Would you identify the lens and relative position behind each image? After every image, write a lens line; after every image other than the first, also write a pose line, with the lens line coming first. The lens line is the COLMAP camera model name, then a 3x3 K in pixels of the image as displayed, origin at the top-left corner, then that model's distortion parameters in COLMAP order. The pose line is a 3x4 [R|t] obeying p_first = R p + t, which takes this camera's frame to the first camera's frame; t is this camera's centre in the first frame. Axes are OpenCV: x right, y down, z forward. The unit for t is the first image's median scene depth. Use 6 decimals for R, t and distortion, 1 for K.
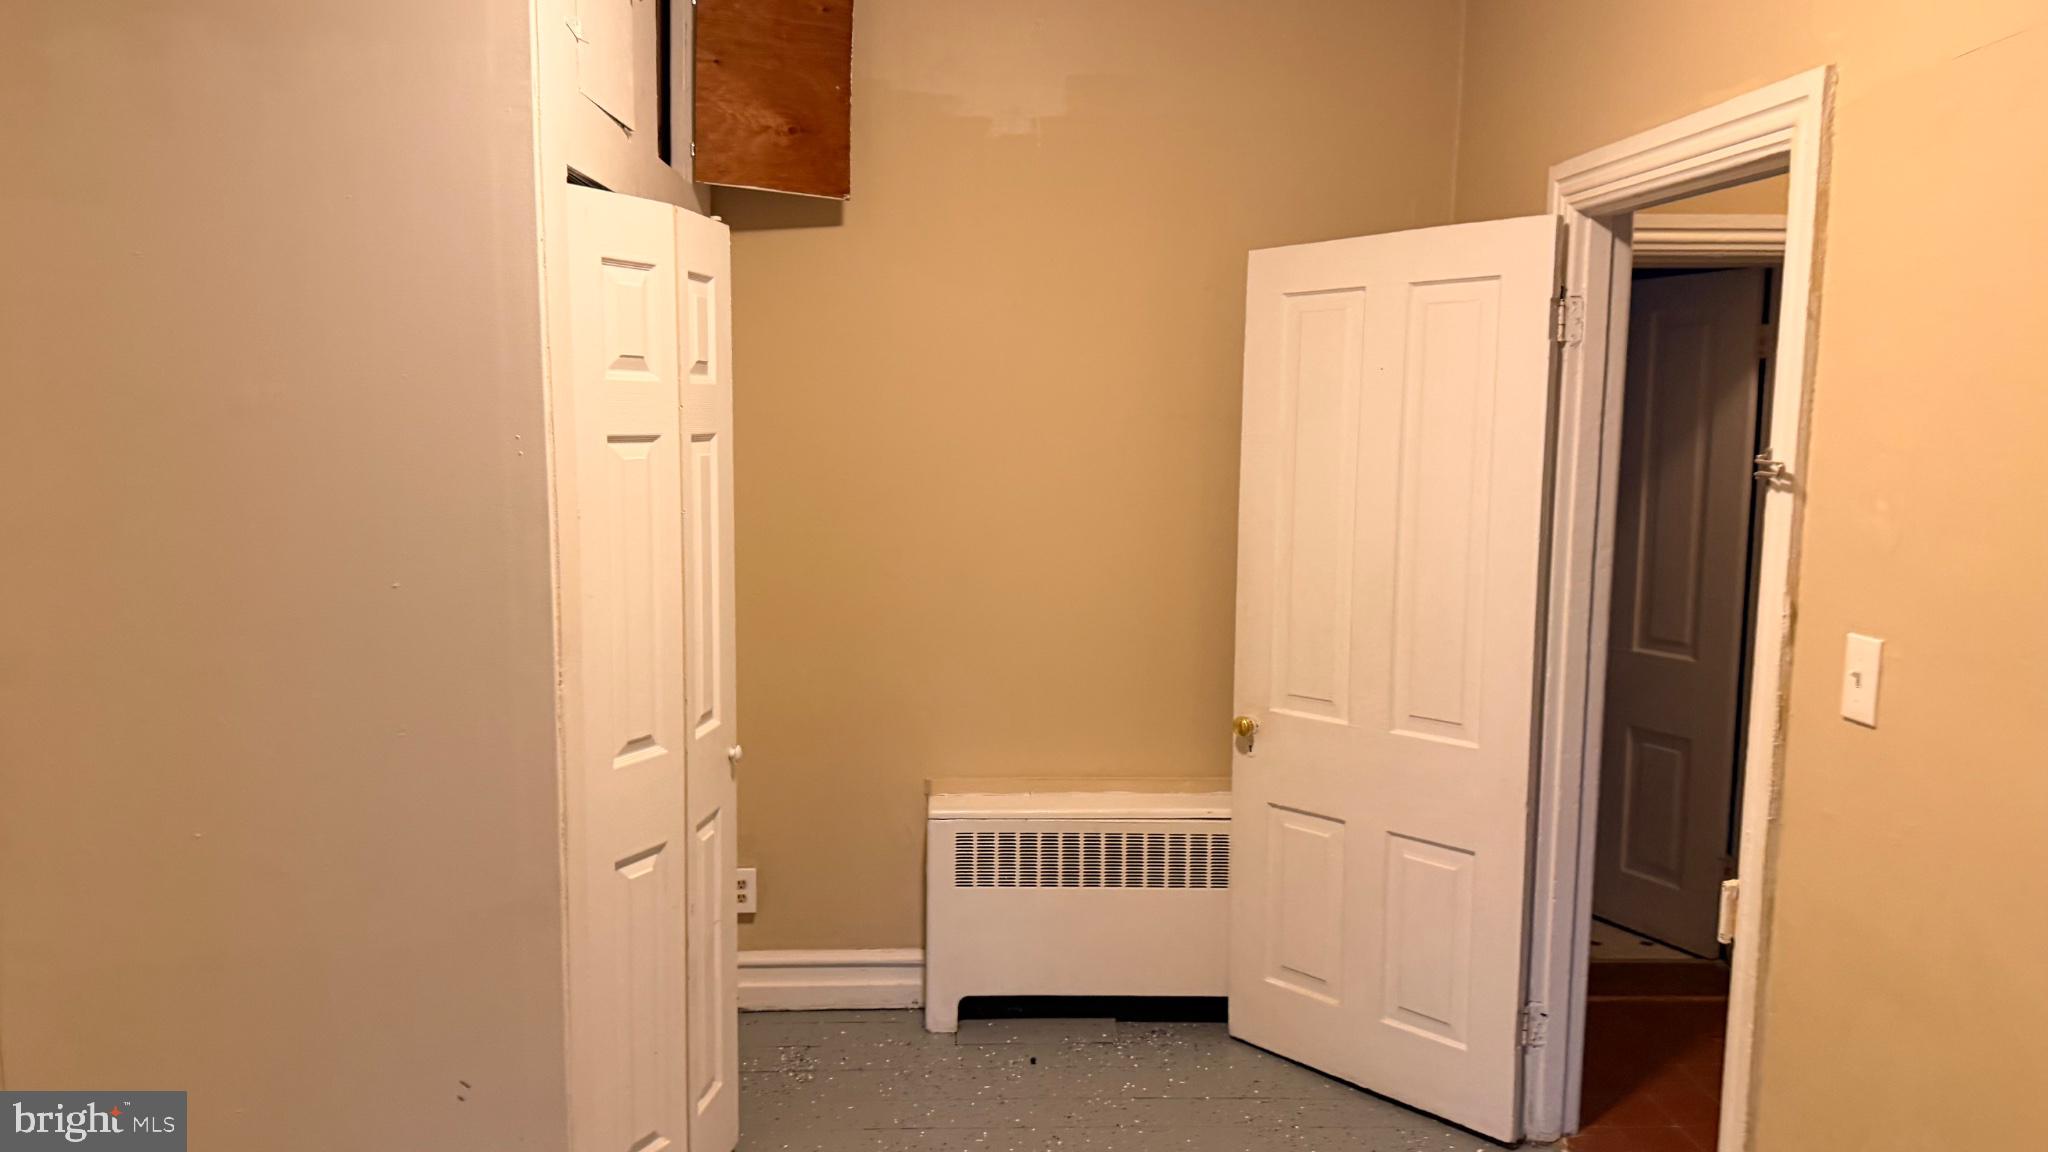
lens RADIAL K [[1453.1, 0, 1032.0], [0, 1453.1, 562.3], [0, 0, 1]] dist [0.154289, -0.267900]
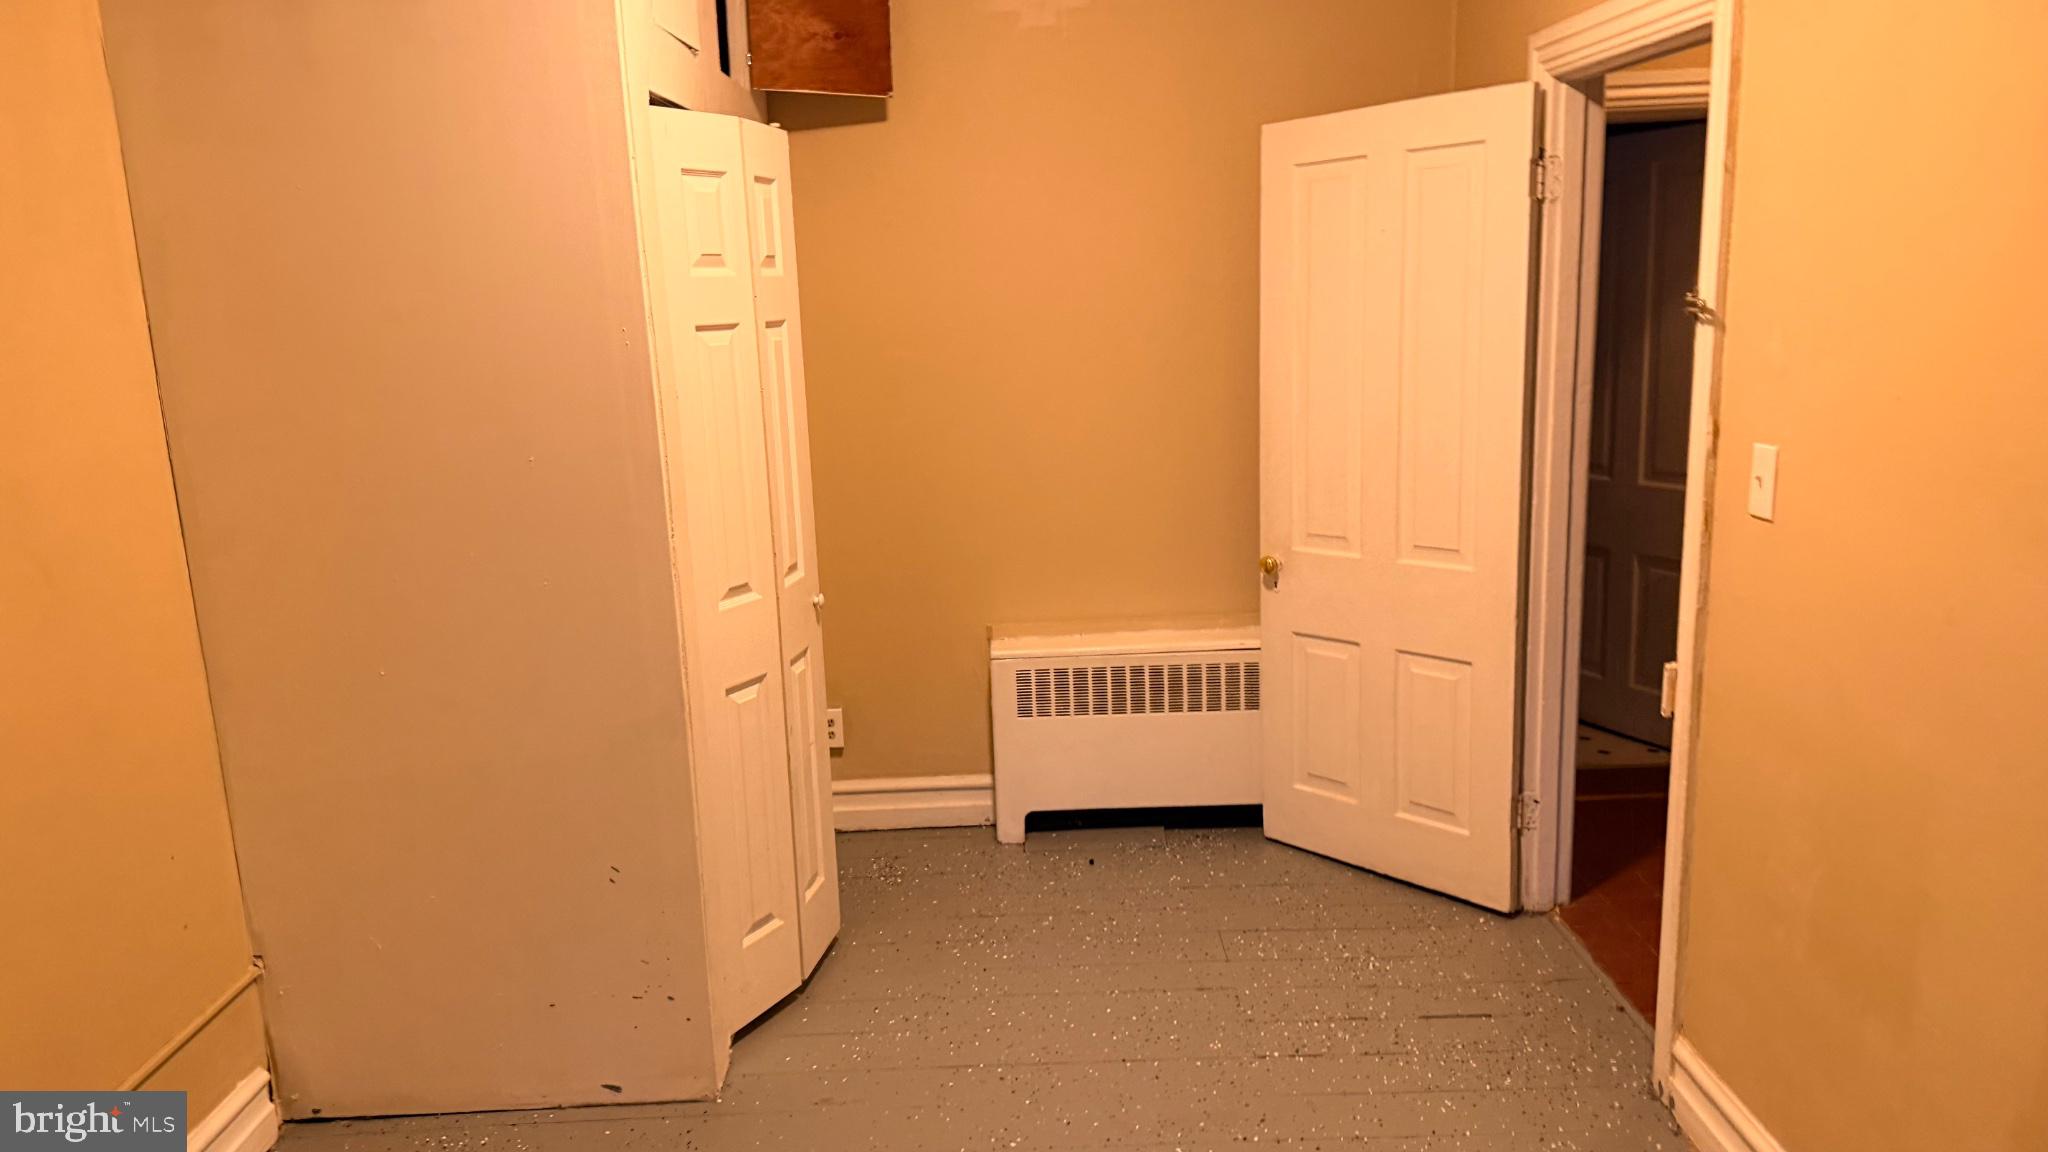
lens RADIAL K [[1453.1, 0, 1032.0], [0, 1453.1, 562.3], [0, 0, 1]] dist [0.154289, -0.267900]
pose [[0.998182, -0.038513, -0.046356, 0.018494], [0.042213, 0.995764, 0.081689, 0.013432], [0.043013, -0.083497, 0.995579, -0.128304]]
